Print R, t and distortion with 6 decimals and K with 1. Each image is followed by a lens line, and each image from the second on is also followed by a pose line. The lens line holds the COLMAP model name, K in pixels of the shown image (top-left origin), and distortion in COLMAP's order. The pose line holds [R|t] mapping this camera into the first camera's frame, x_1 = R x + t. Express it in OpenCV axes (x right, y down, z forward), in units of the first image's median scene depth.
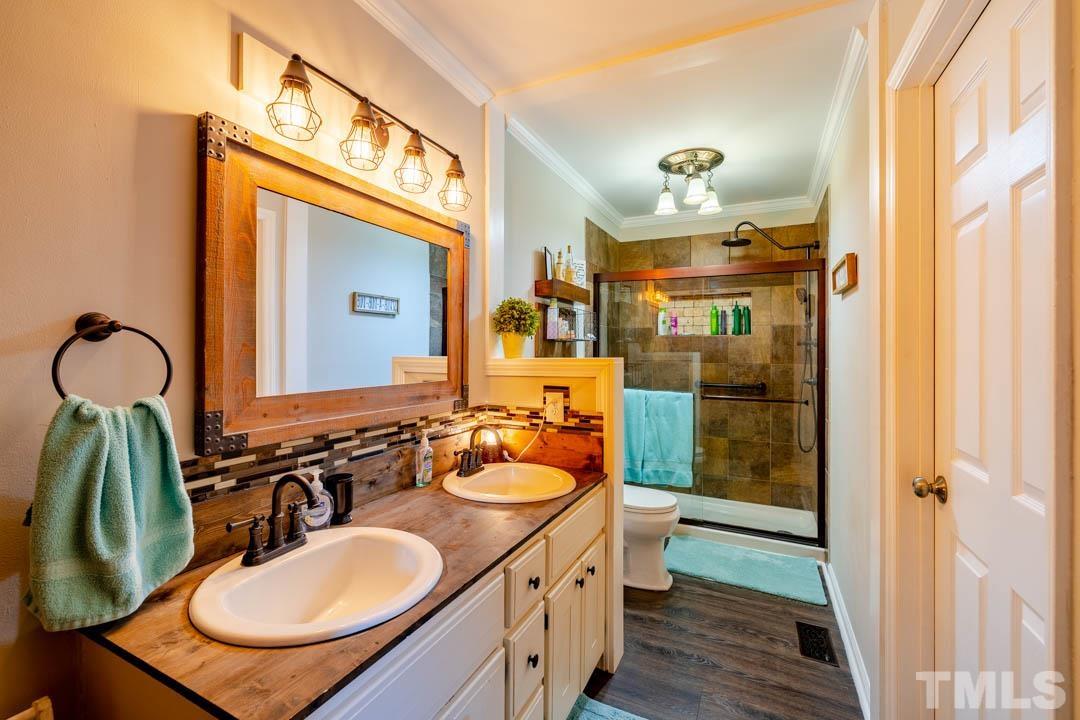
lens RADIAL K [[463.6, 0, 529.3], [0, 463.6, 365.4], [0, 0, 1]] dist [0.000494, 0.000006]
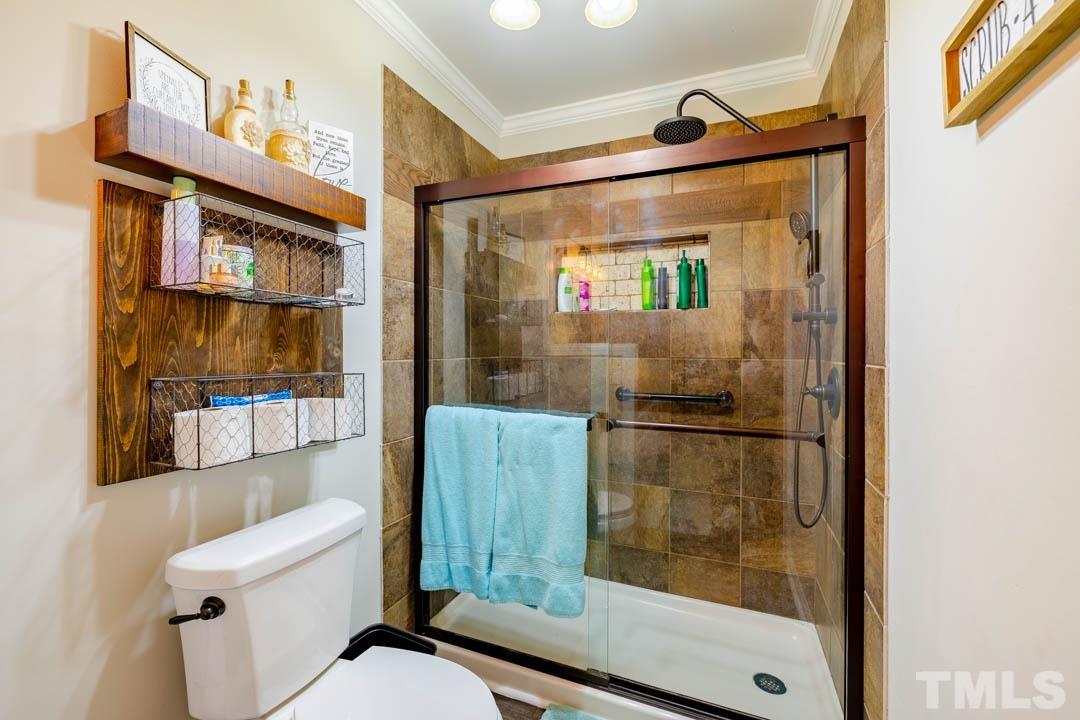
lens RADIAL K [[463.6, 0, 529.3], [0, 463.6, 365.4], [0, 0, 1]] dist [0.000494, 0.000006]
pose [[0.998203, -0.000248, 0.059928, 0.223925], [0.000101, 0.999997, 0.002456, 0.003312], [-0.059928, -0.002446, 0.998200, 0.442103]]
